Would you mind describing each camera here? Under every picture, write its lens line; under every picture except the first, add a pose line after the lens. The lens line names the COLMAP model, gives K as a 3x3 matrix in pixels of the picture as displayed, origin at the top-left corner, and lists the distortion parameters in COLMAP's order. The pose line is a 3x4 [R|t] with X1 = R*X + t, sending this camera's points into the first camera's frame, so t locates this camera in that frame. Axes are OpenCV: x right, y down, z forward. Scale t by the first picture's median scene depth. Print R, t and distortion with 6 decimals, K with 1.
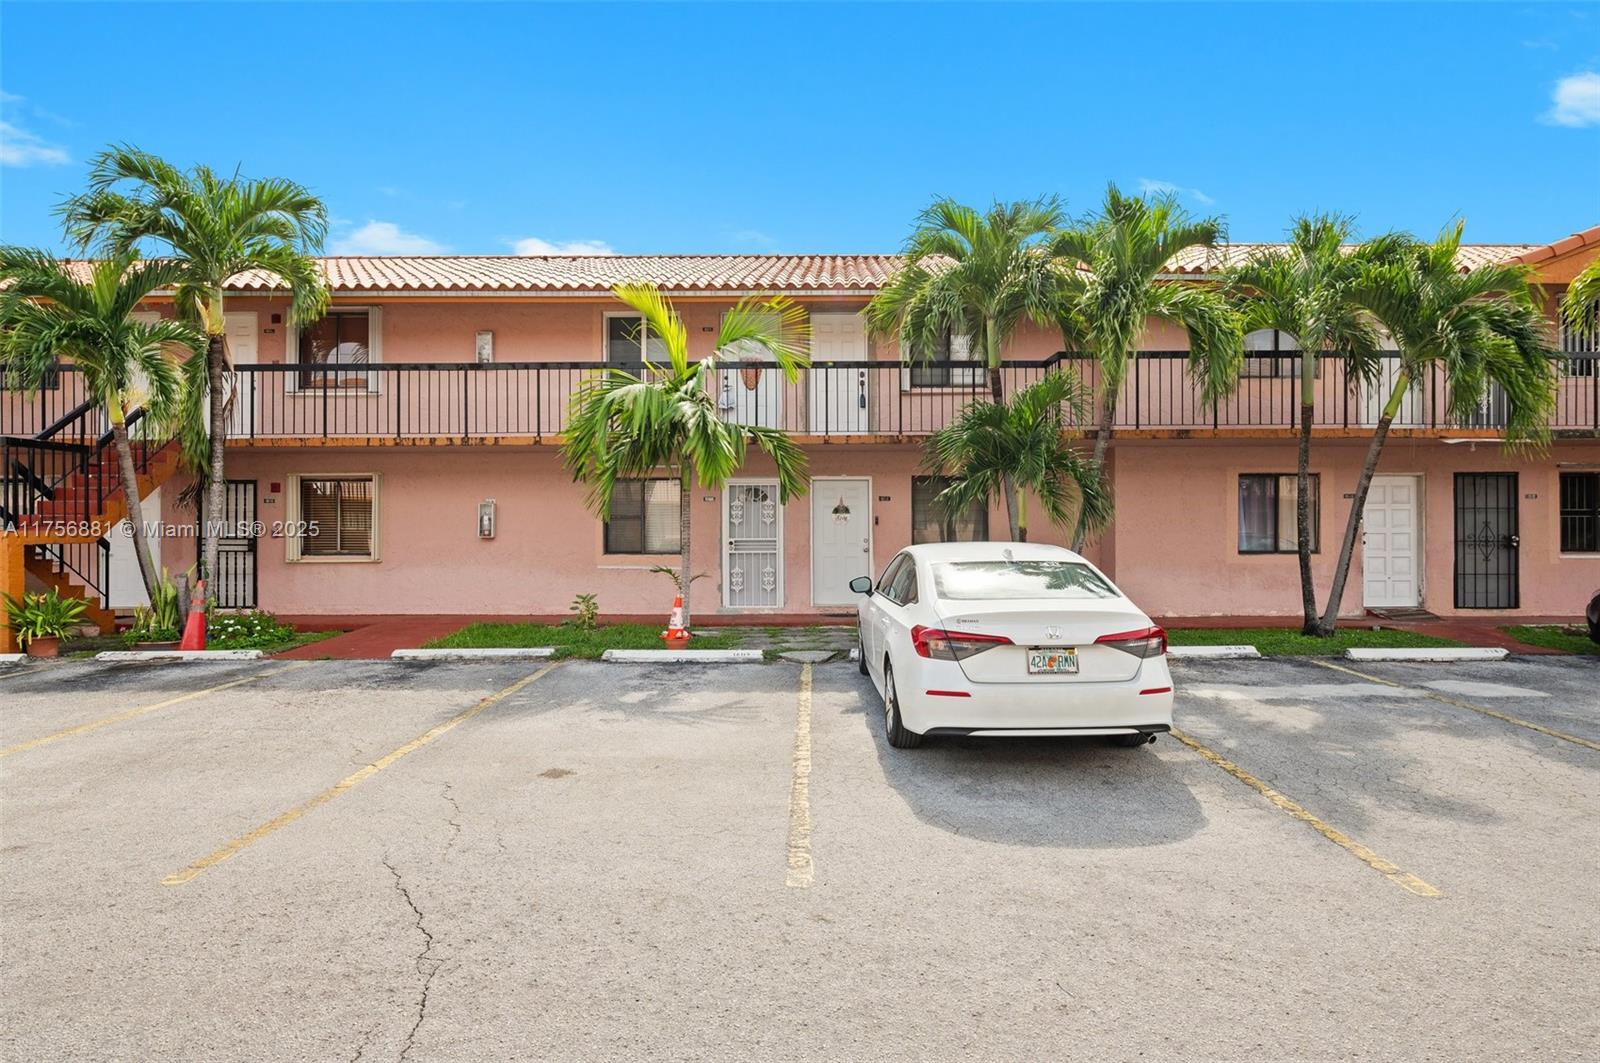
lens RADIAL K [[875.1, 0, 801.1], [0, 875.1, 520.1], [0, 0, 1]] dist [-0.002259, -0.000633]
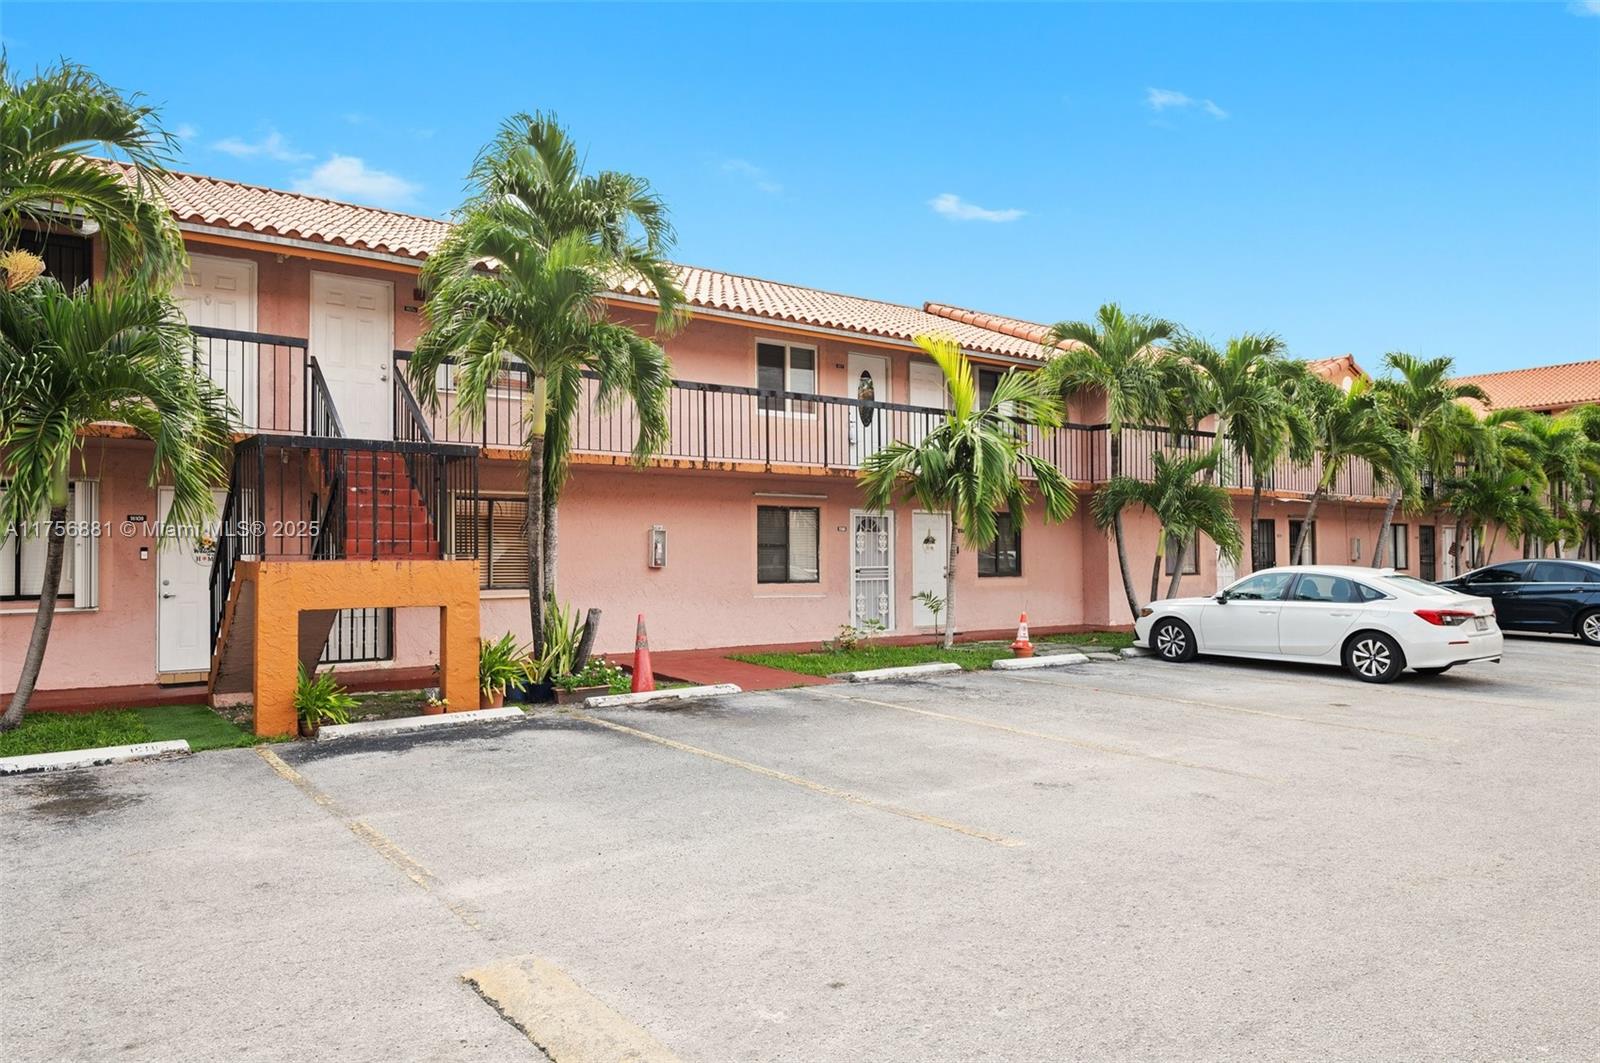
lens RADIAL K [[1086.1, 0, 799.6], [0, 1086.1, 536.6], [0, 0, 1]] dist [0.015261, 0.002980]
pose [[0.788138, 0.011534, 0.615390, -0.990600], [-0.003793, 0.999896, -0.013883, 0.003111], [-0.615486, 0.008607, 0.788101, 0.008888]]
